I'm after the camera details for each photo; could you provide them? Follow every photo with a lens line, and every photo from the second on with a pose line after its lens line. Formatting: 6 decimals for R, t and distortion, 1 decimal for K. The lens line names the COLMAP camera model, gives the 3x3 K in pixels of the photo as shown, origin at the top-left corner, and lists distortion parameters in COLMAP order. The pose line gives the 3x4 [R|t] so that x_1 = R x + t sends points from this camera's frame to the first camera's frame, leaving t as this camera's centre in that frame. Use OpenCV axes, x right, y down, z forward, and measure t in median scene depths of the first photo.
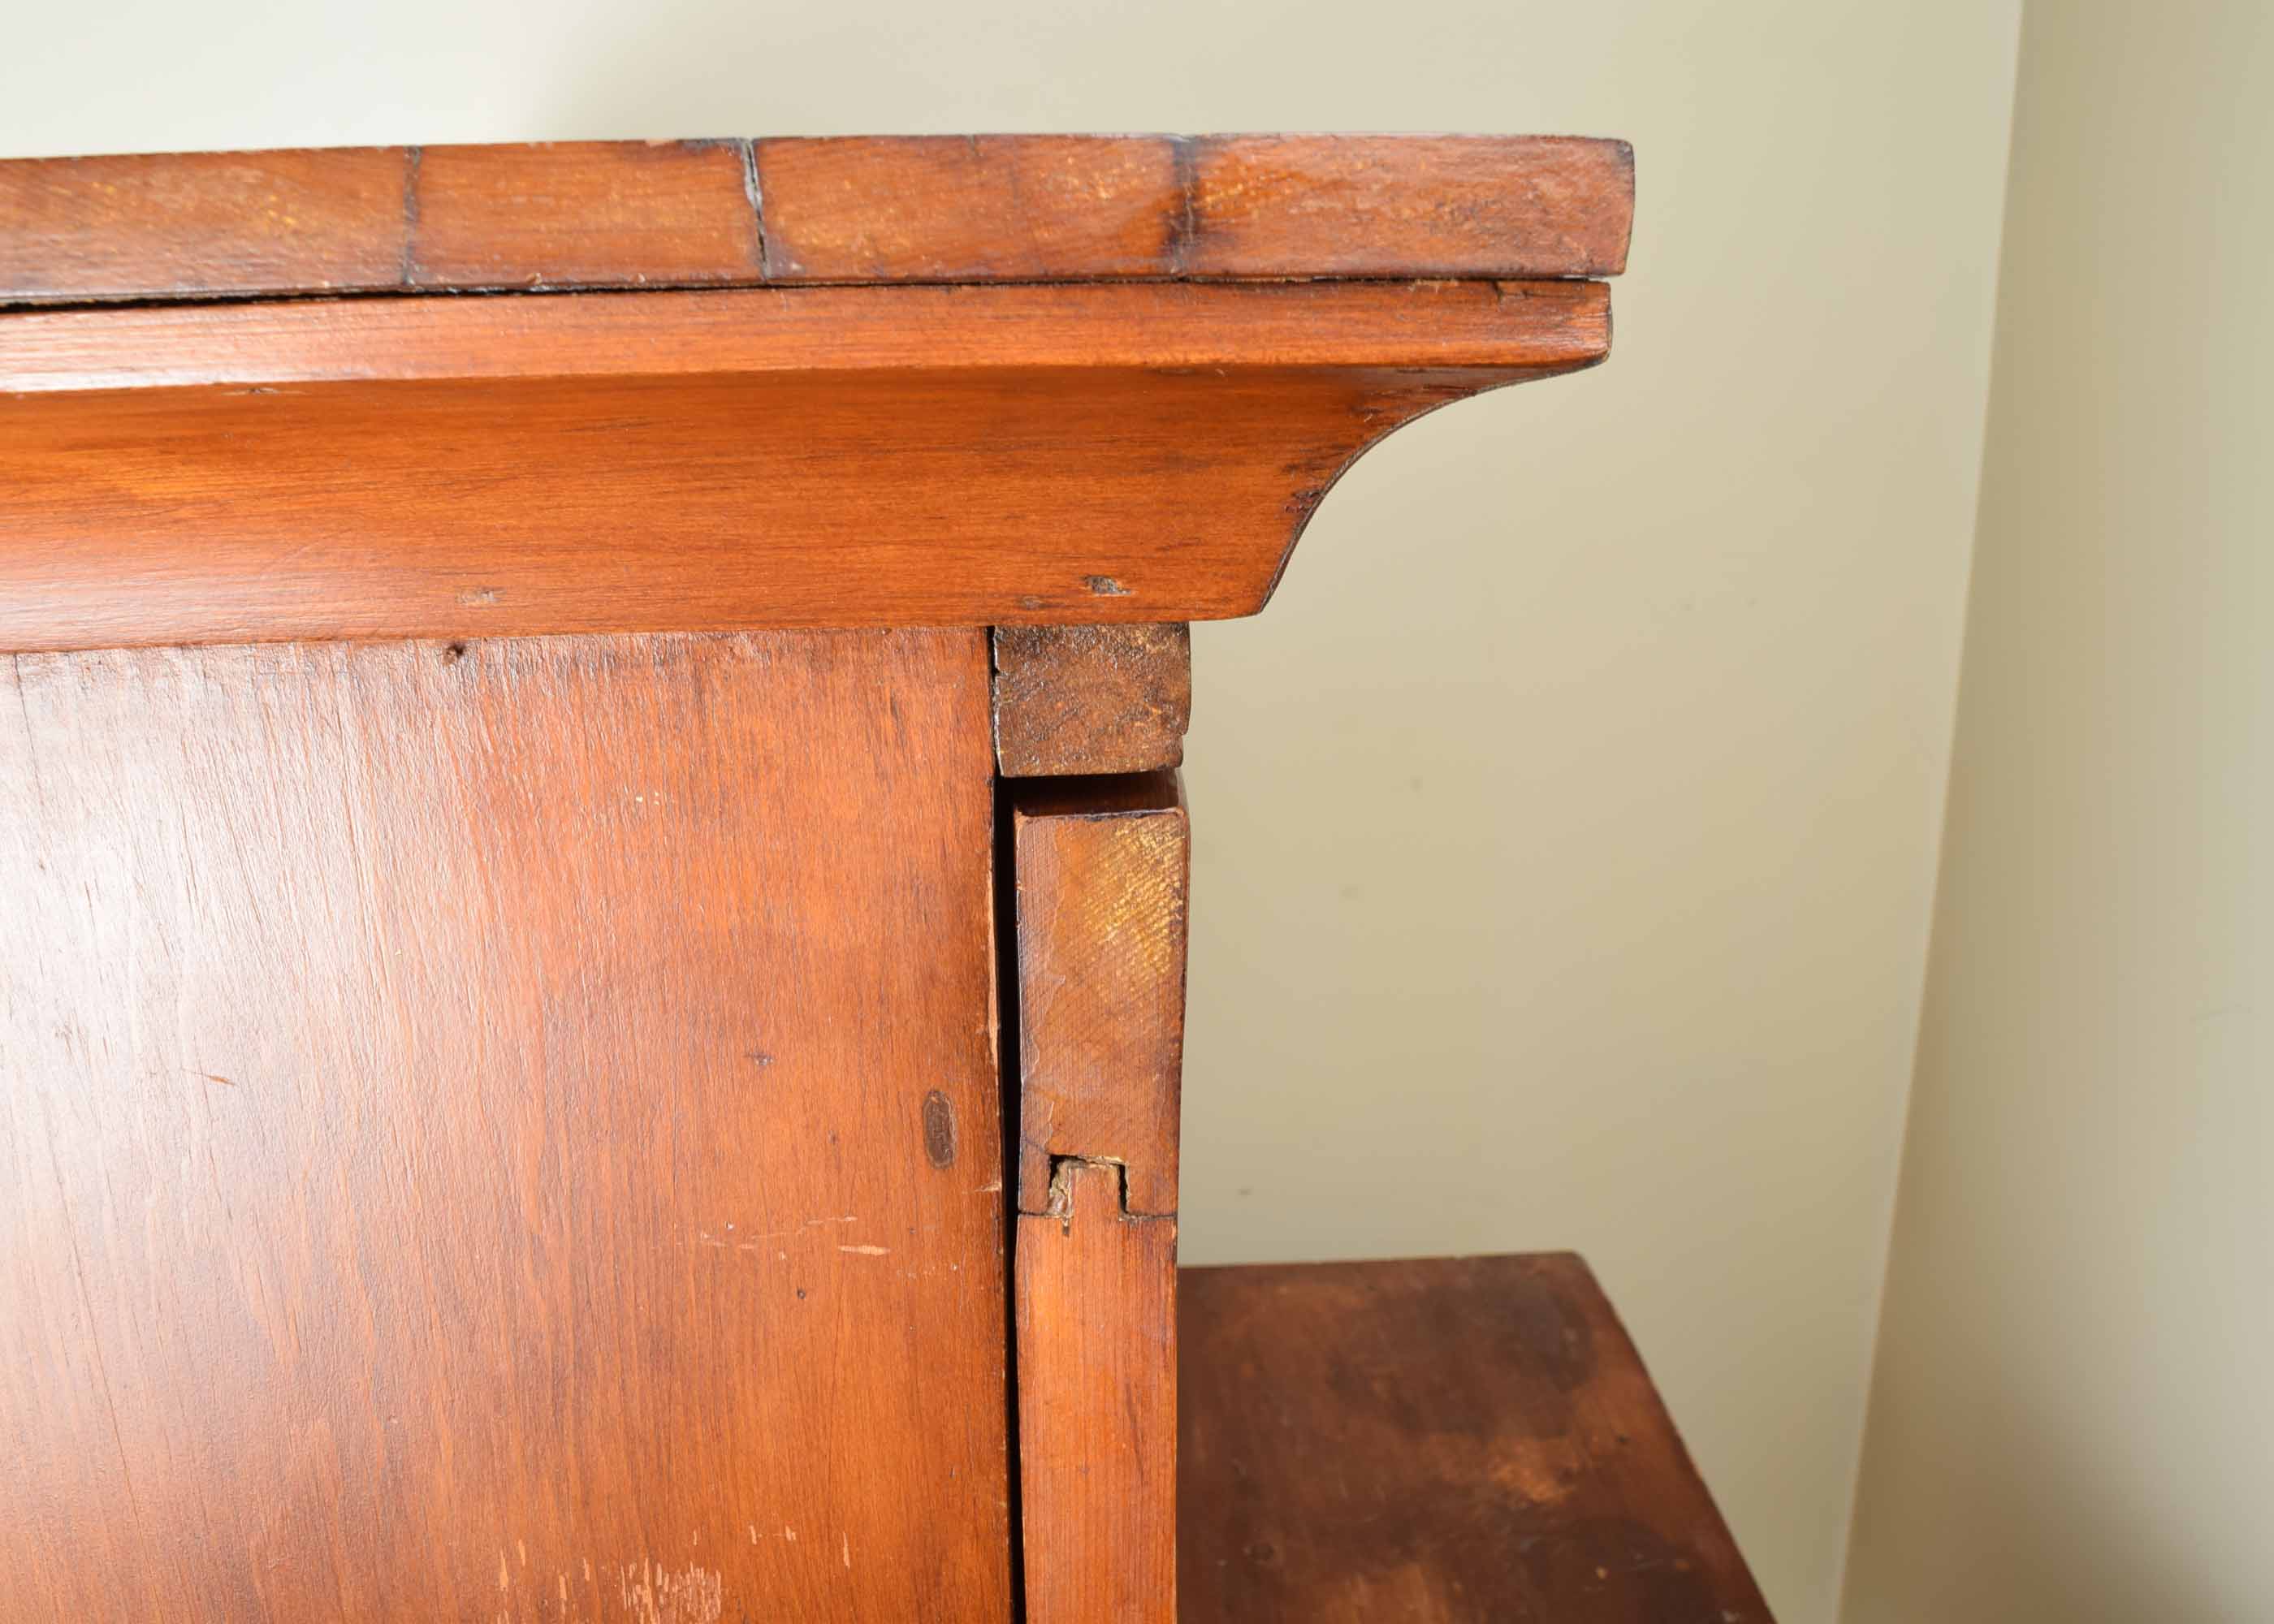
lens RADIAL K [[2012.5, 0, 1124.4], [0, 2012.5, 817.0], [0, 0, 1]] dist [-0.097937, 0.011114]
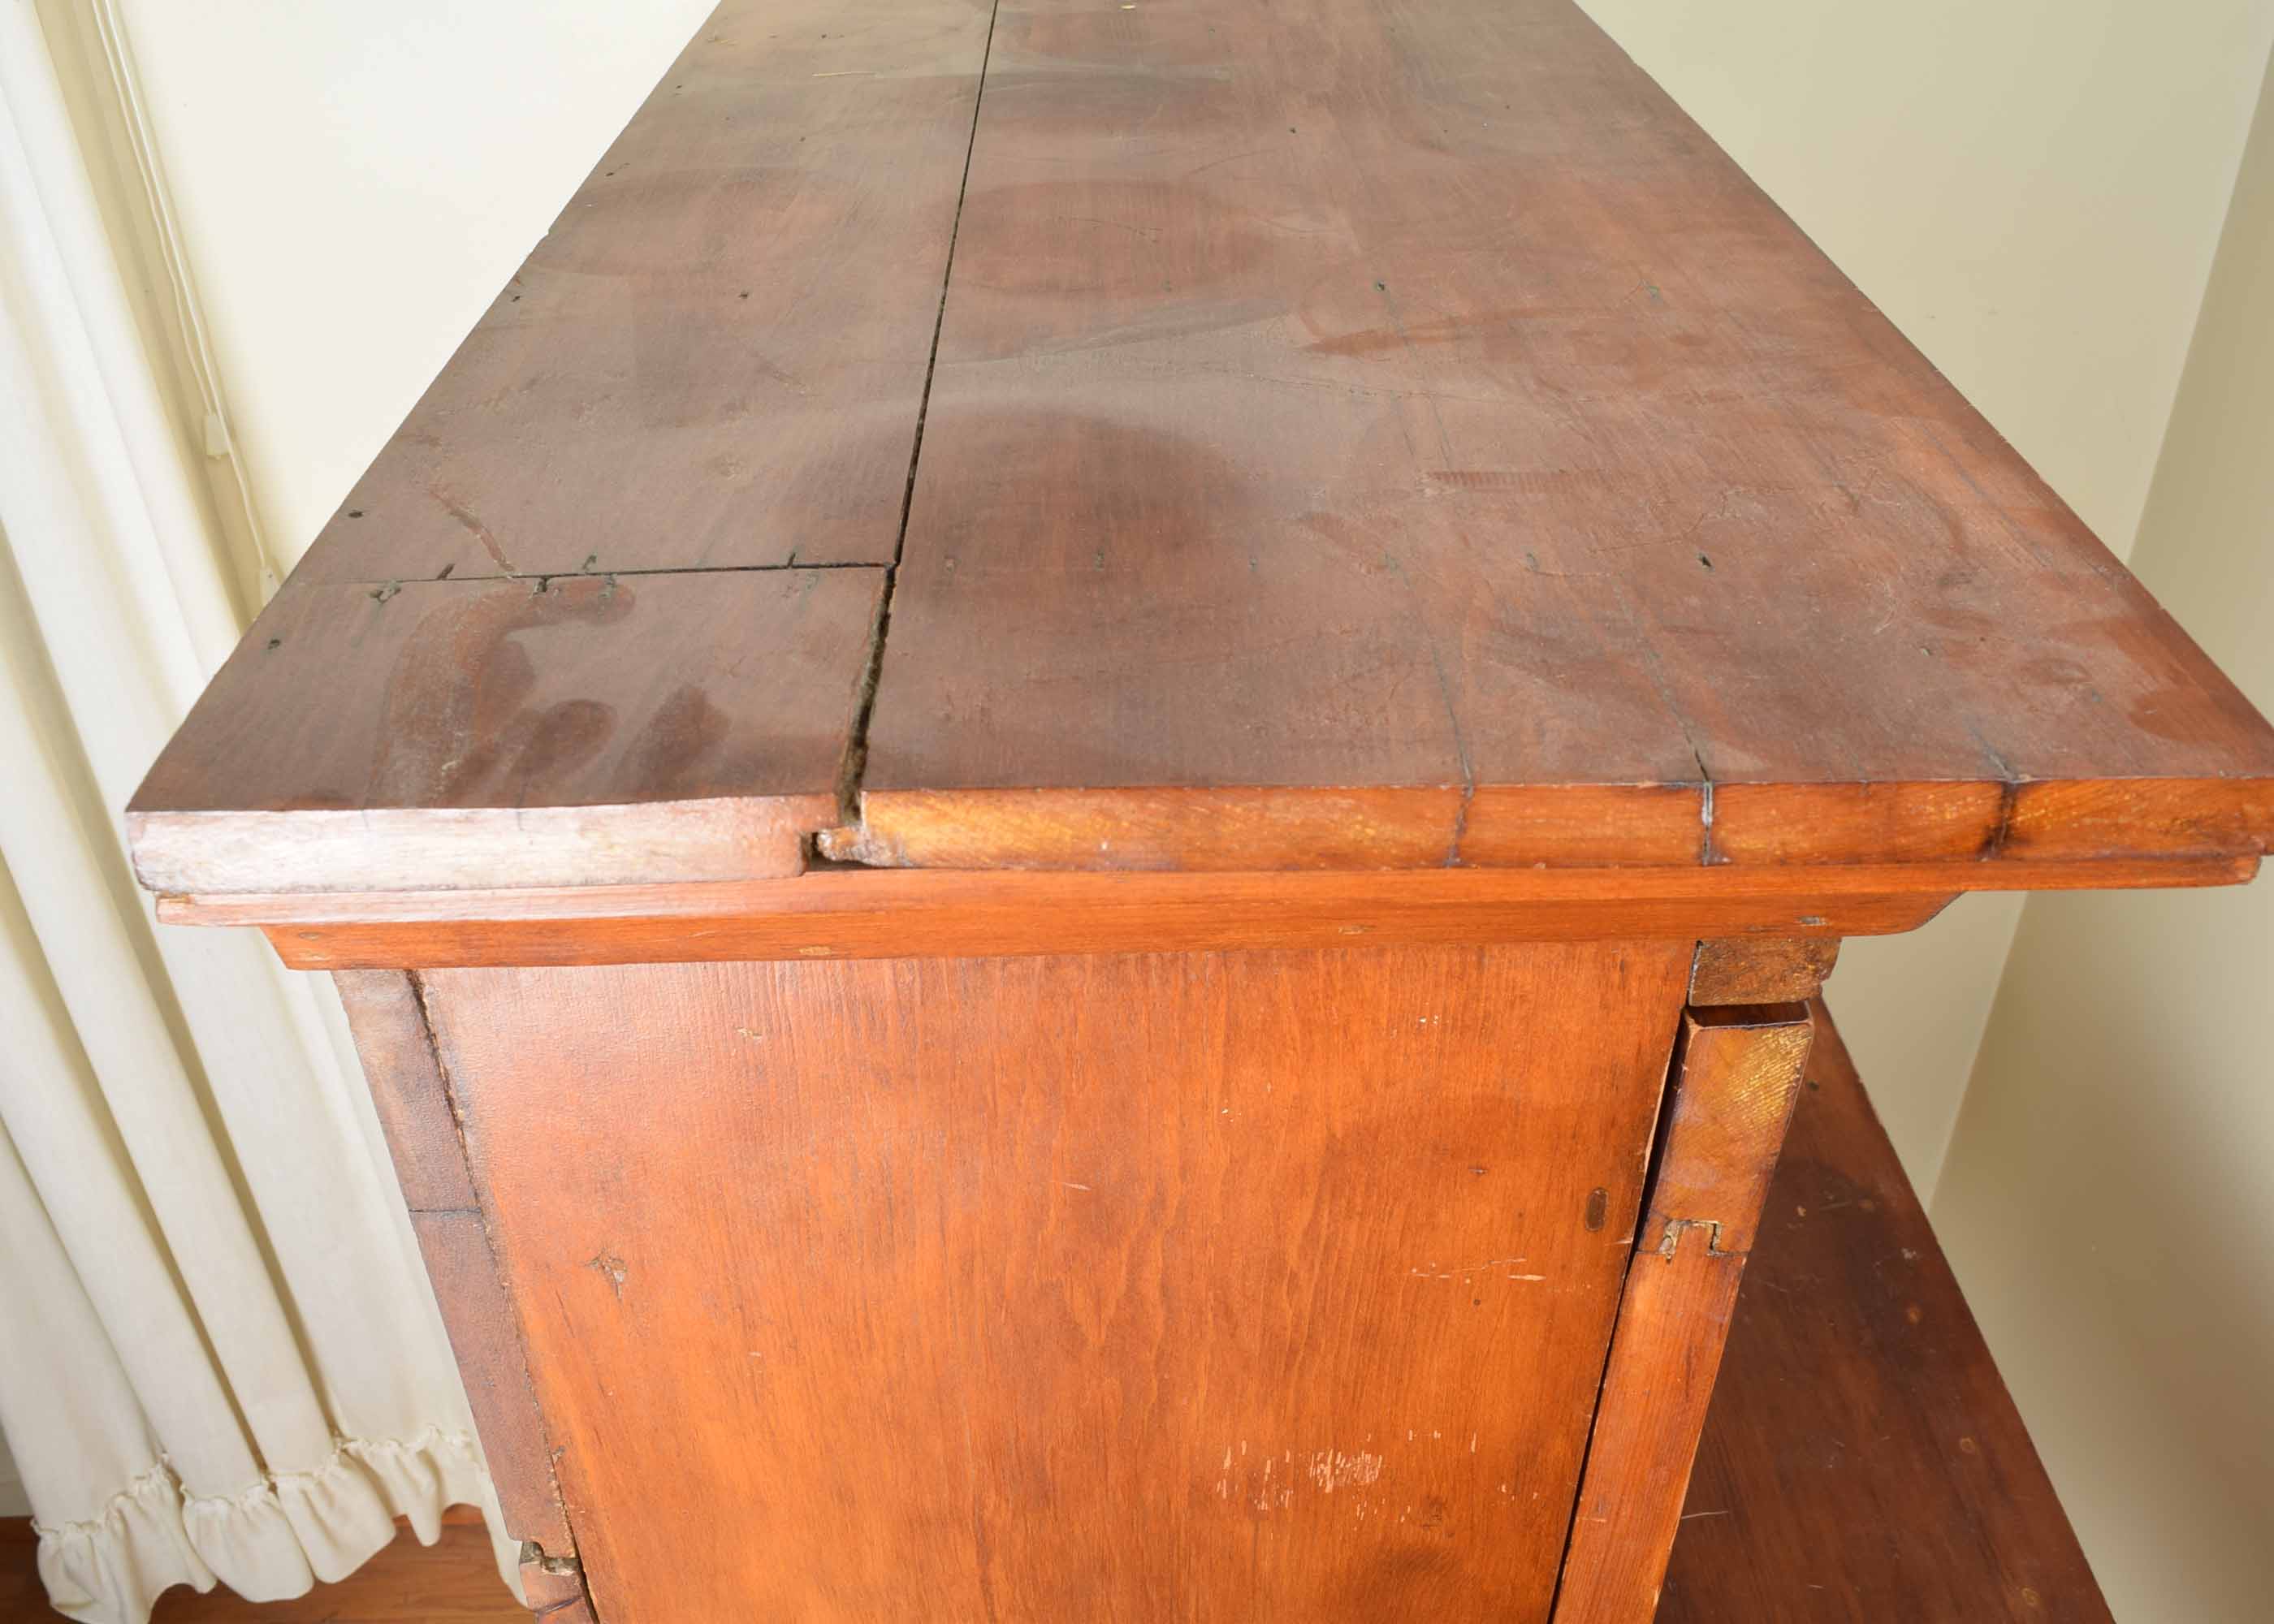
lens RADIAL K [[2012.5, 0, 1124.4], [0, 2012.5, 817.0], [0, 0, 1]] dist [-0.097937, 0.011114]
pose [[0.999918, 0.010059, -0.007944, -0.424941], [-0.007231, 0.954408, 0.298419, -0.530270], [0.010583, -0.298337, 0.954402, -0.247673]]
